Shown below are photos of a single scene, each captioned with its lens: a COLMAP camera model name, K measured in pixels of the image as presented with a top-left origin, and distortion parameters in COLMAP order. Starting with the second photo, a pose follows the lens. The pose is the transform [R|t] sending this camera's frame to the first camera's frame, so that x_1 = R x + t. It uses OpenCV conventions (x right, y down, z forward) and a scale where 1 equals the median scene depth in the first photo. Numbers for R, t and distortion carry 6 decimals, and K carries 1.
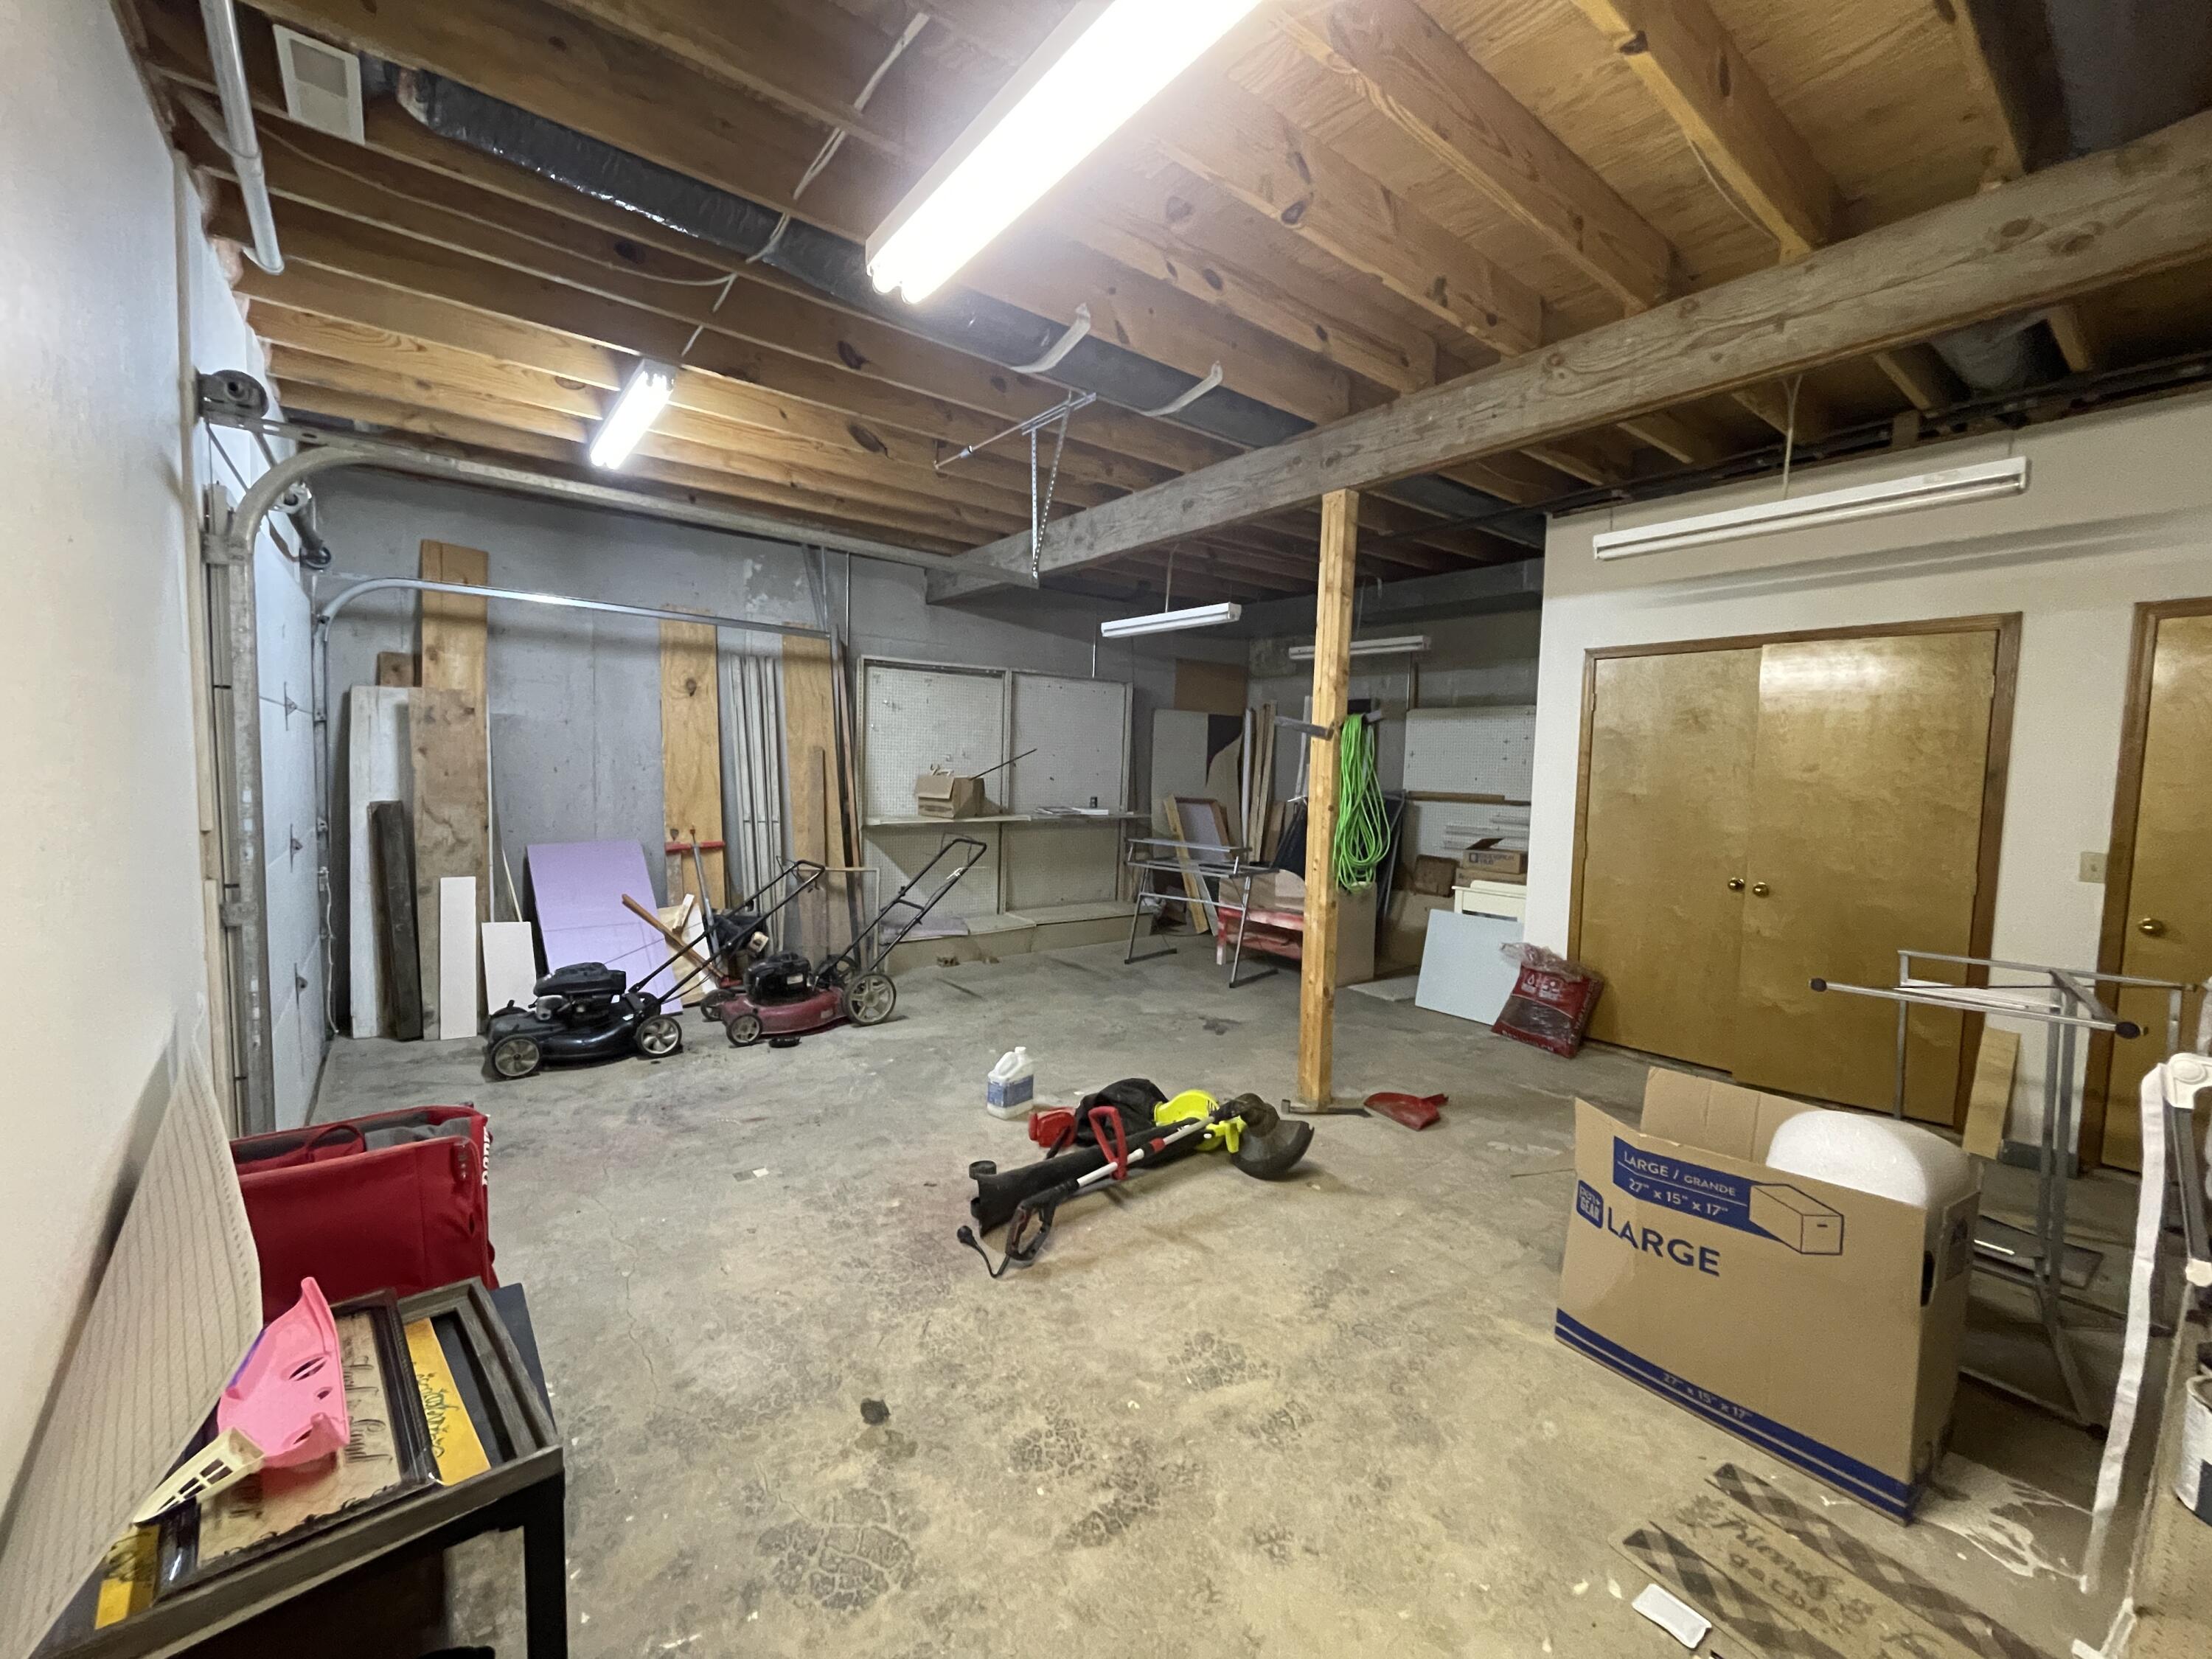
lens RADIAL K [[894.7, 0, 1099.7], [0, 894.7, 824.6], [0, 0, 1]] dist [-0.003893, 0.001137]
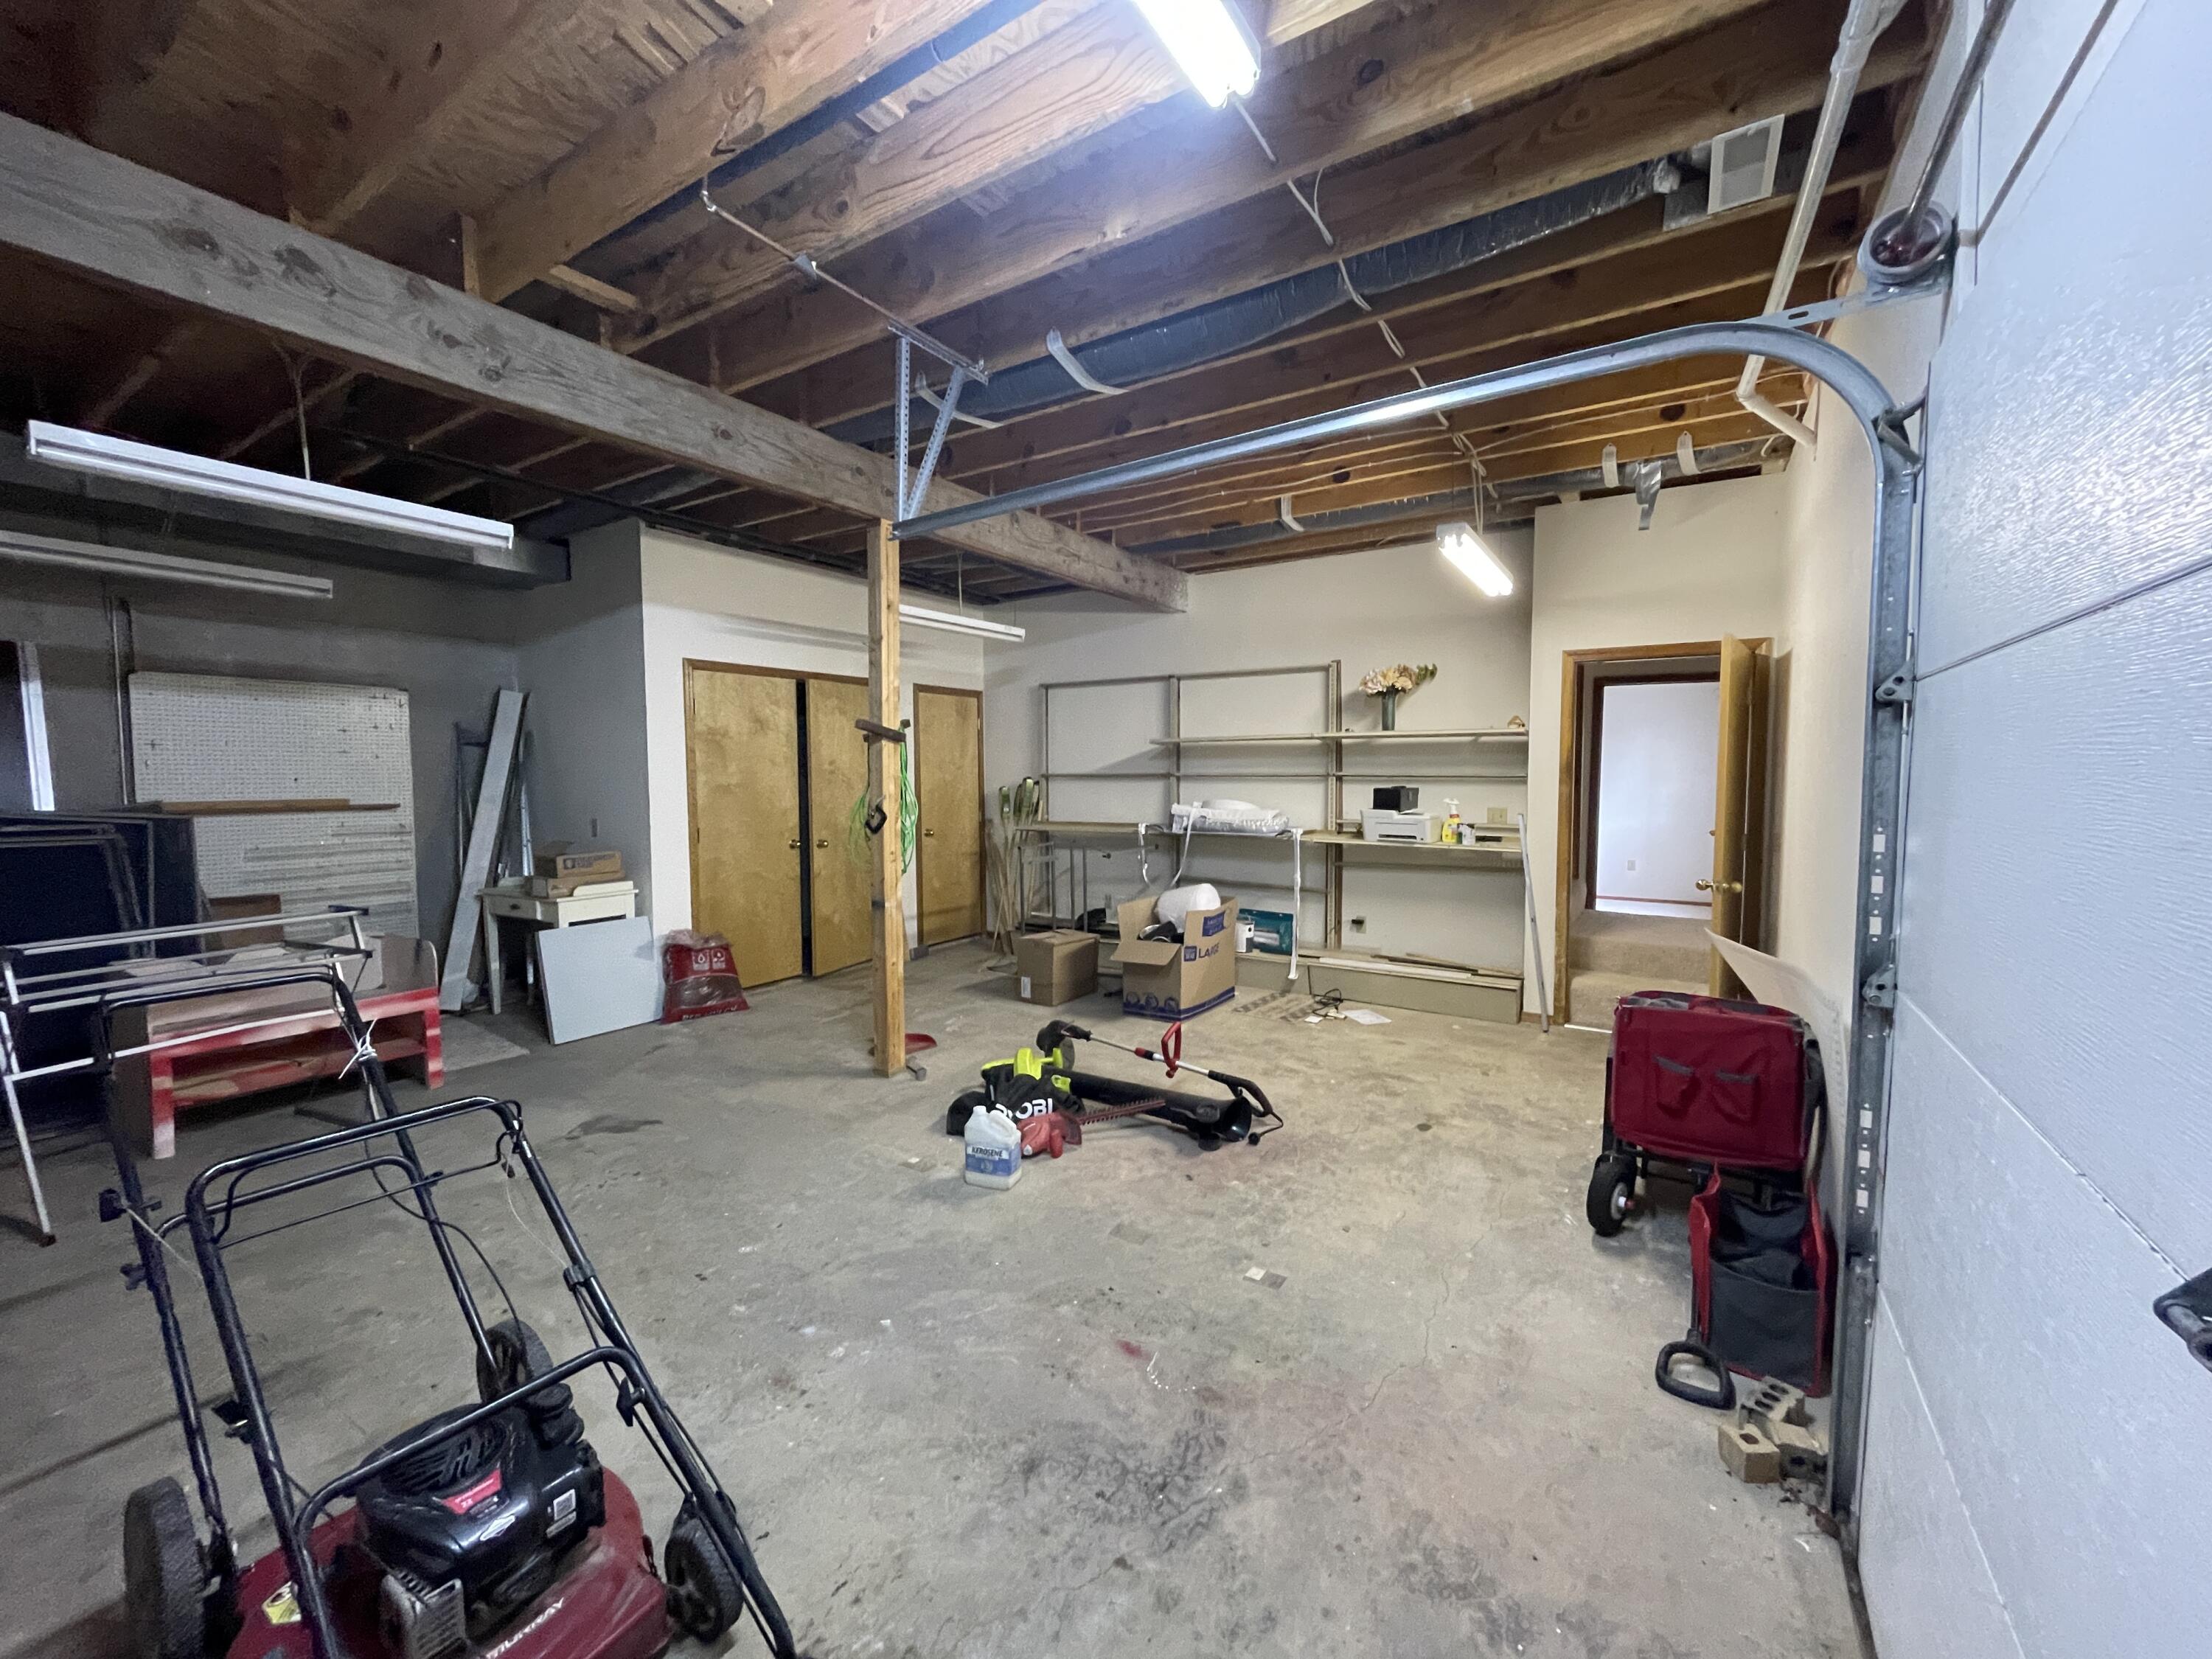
lens RADIAL K [[894.7, 0, 1099.4], [0, 894.7, 827.6], [0, 0, 1]] dist [-0.003893, 0.001137]
pose [[-0.332081, -0.082526, 0.939634, -0.823243], [0.059253, 0.992373, 0.108099, -0.088697], [-0.941388, 0.091574, -0.324659, 1.050044]]
